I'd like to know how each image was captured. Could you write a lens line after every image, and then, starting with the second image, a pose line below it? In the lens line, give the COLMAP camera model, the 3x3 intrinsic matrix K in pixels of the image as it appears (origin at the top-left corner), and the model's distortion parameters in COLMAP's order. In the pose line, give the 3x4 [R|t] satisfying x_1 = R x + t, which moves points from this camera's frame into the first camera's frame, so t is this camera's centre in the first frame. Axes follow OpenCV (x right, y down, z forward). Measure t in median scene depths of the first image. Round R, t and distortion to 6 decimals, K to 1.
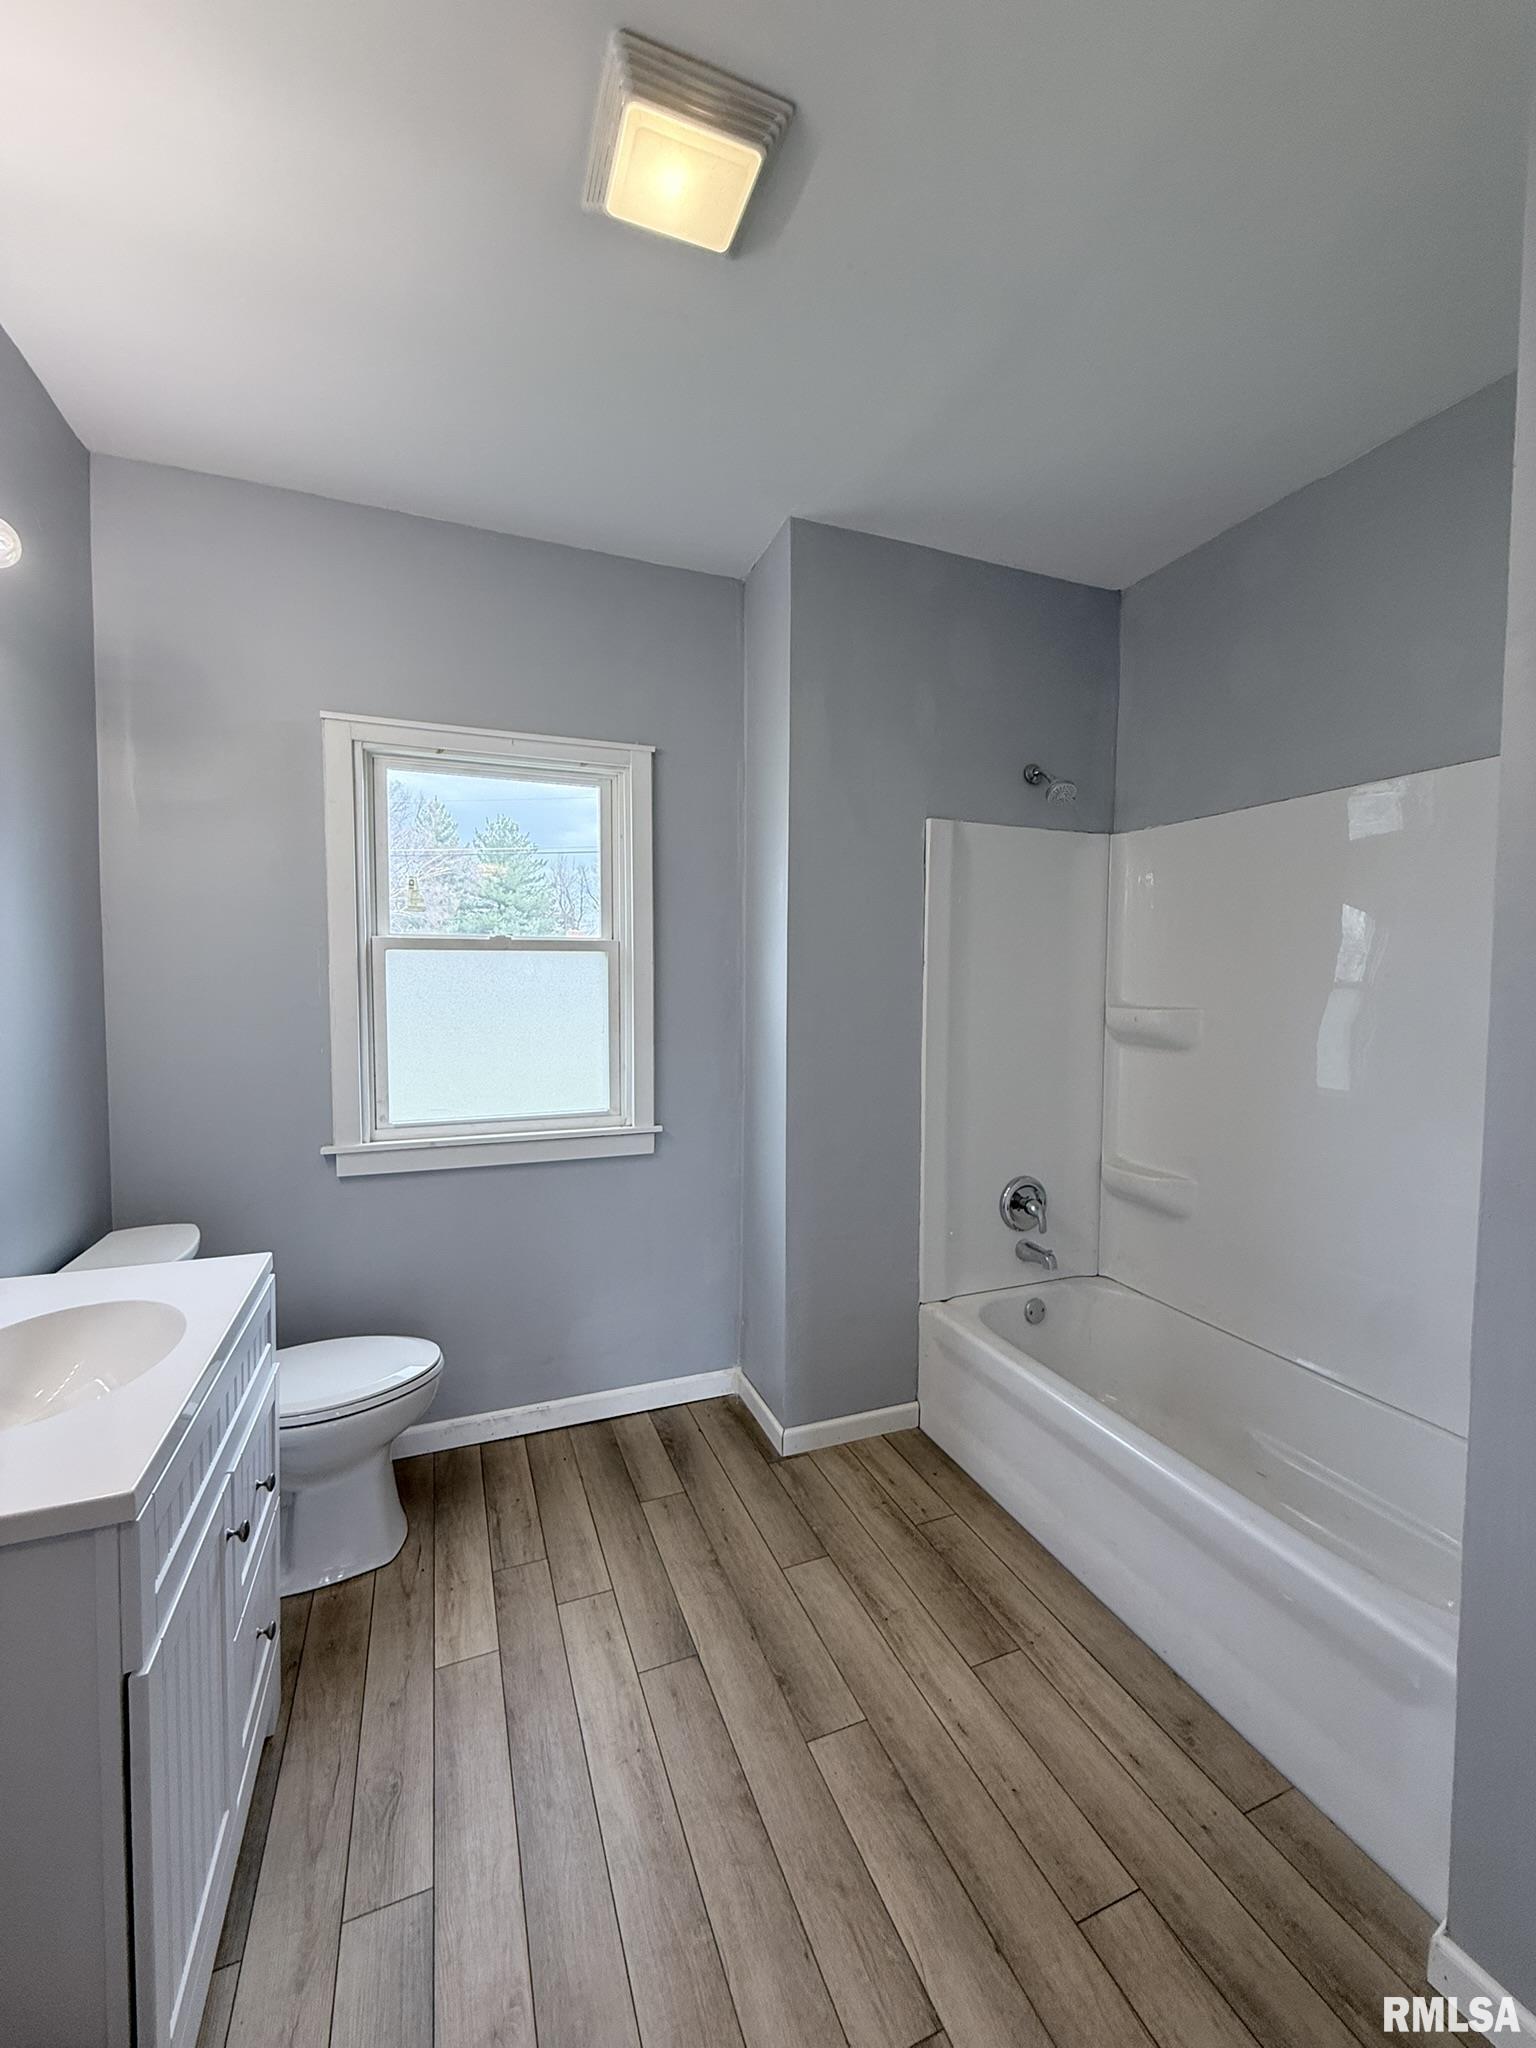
lens RADIAL K [[824.2, 0, 749.9], [0, 824.2, 1023.3], [0, 0, 1]] dist [0.002817, -0.000639]
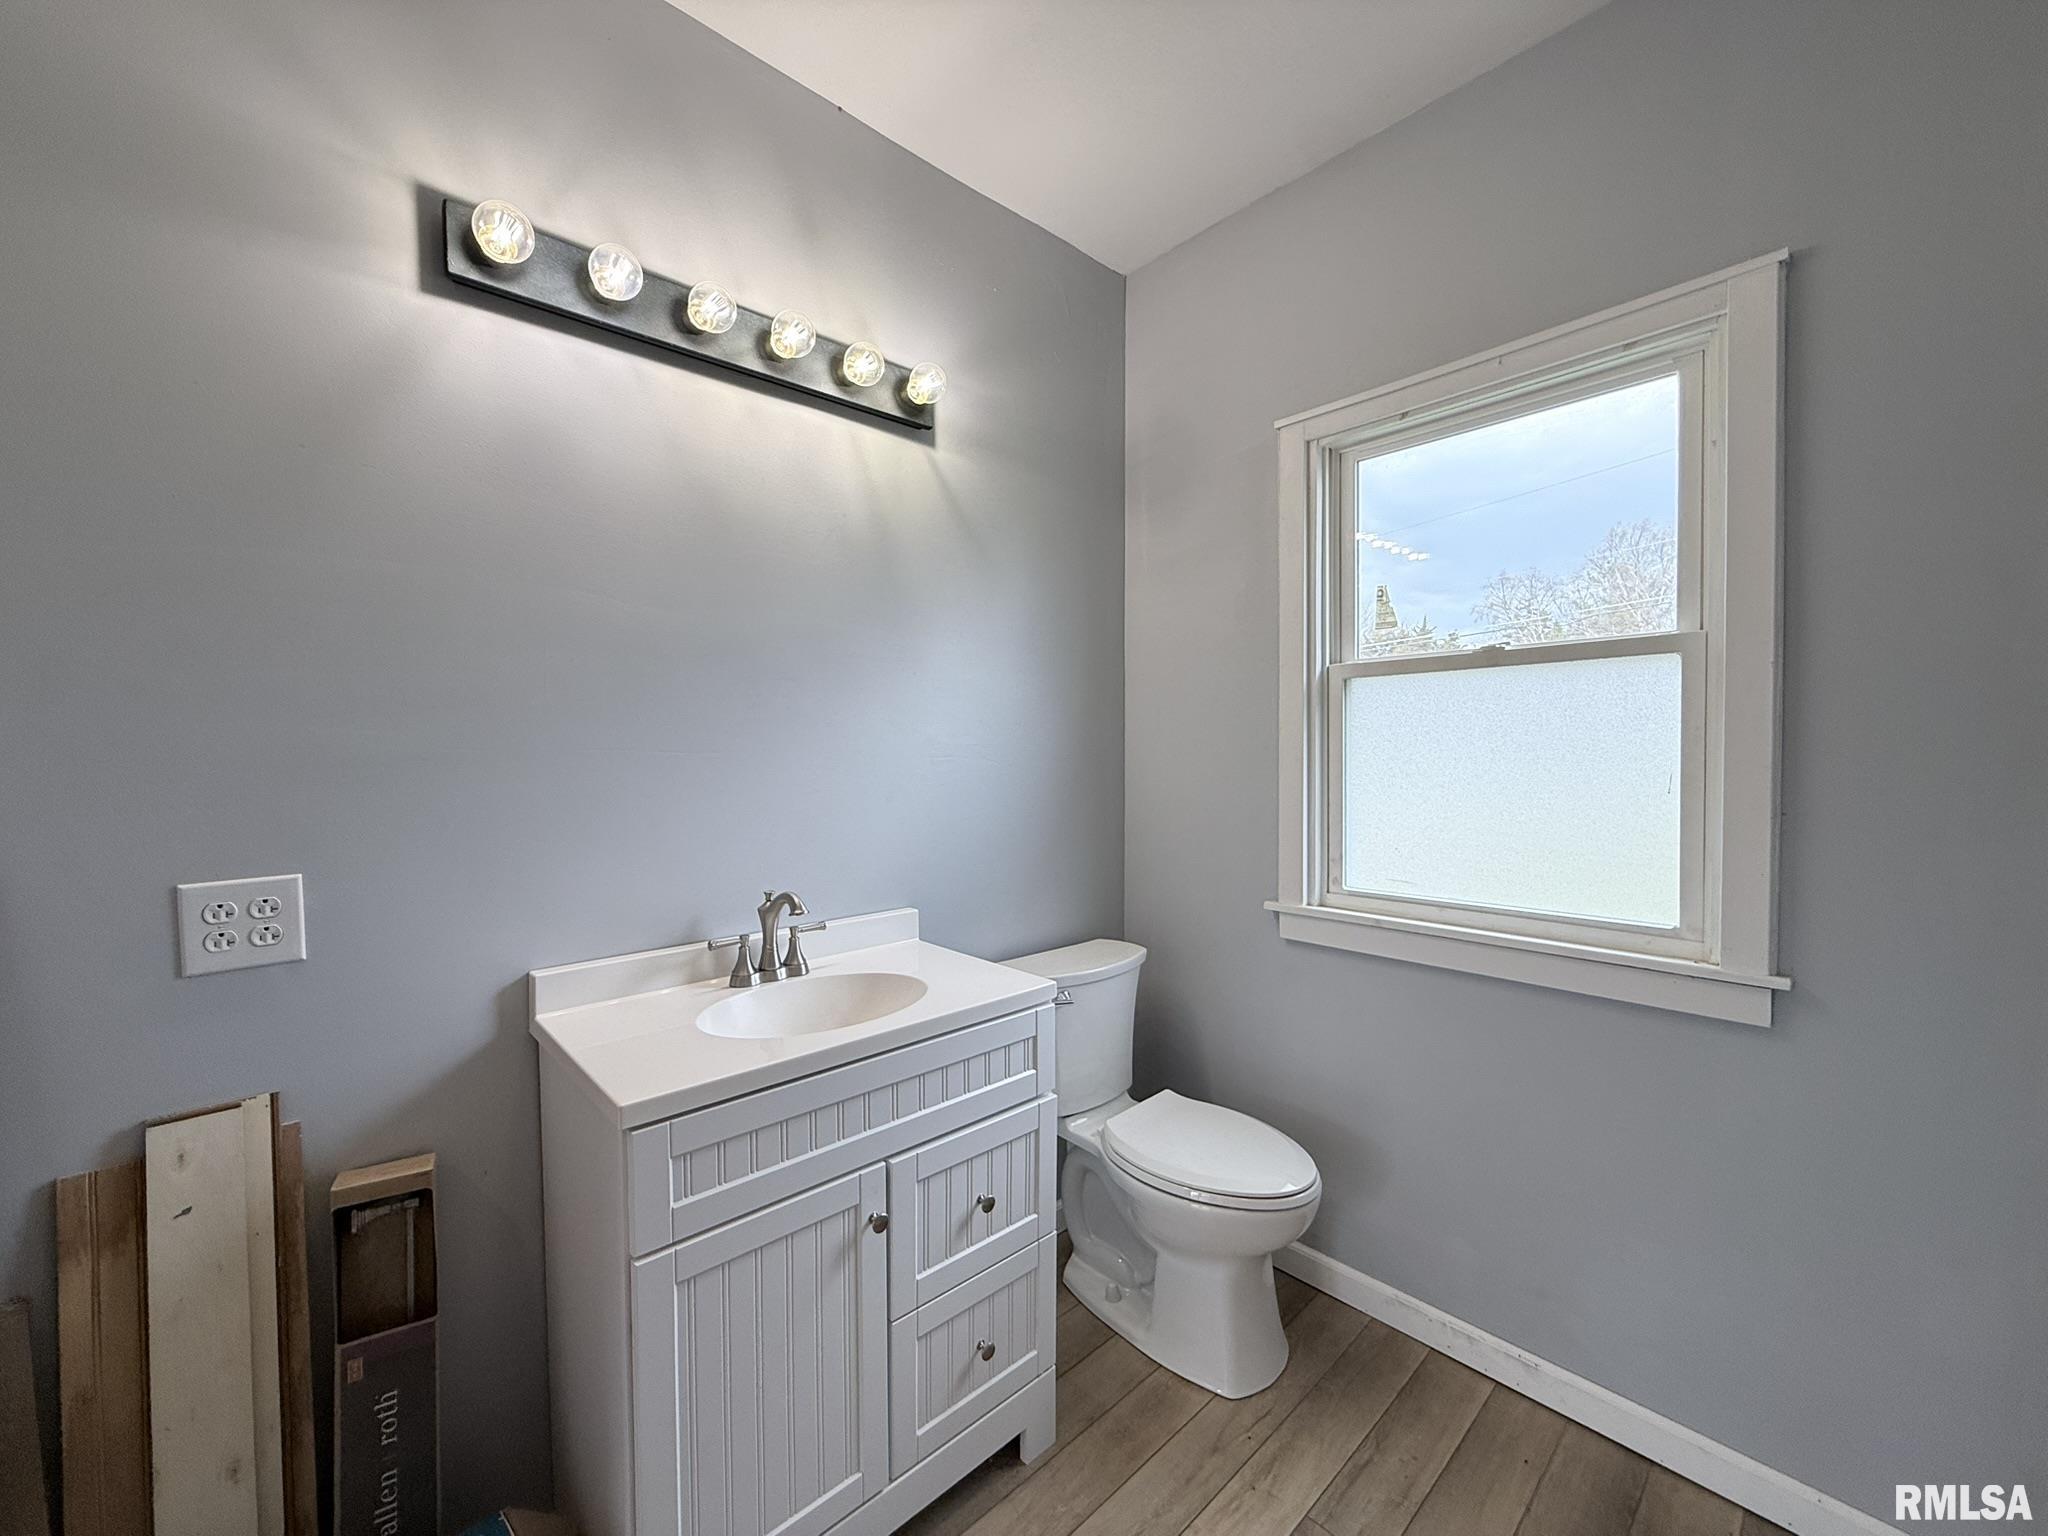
lens RADIAL K [[824.2, 0, 1017.8], [0, 824.2, 768.4], [0, 0, 1]] dist [0.002817, -0.000639]
pose [[0.352648, 0.018752, -0.935568, 0.223856], [-0.036309, 0.999320, 0.006343, 0.007647], [0.935052, 0.031732, 0.353089, 0.400358]]
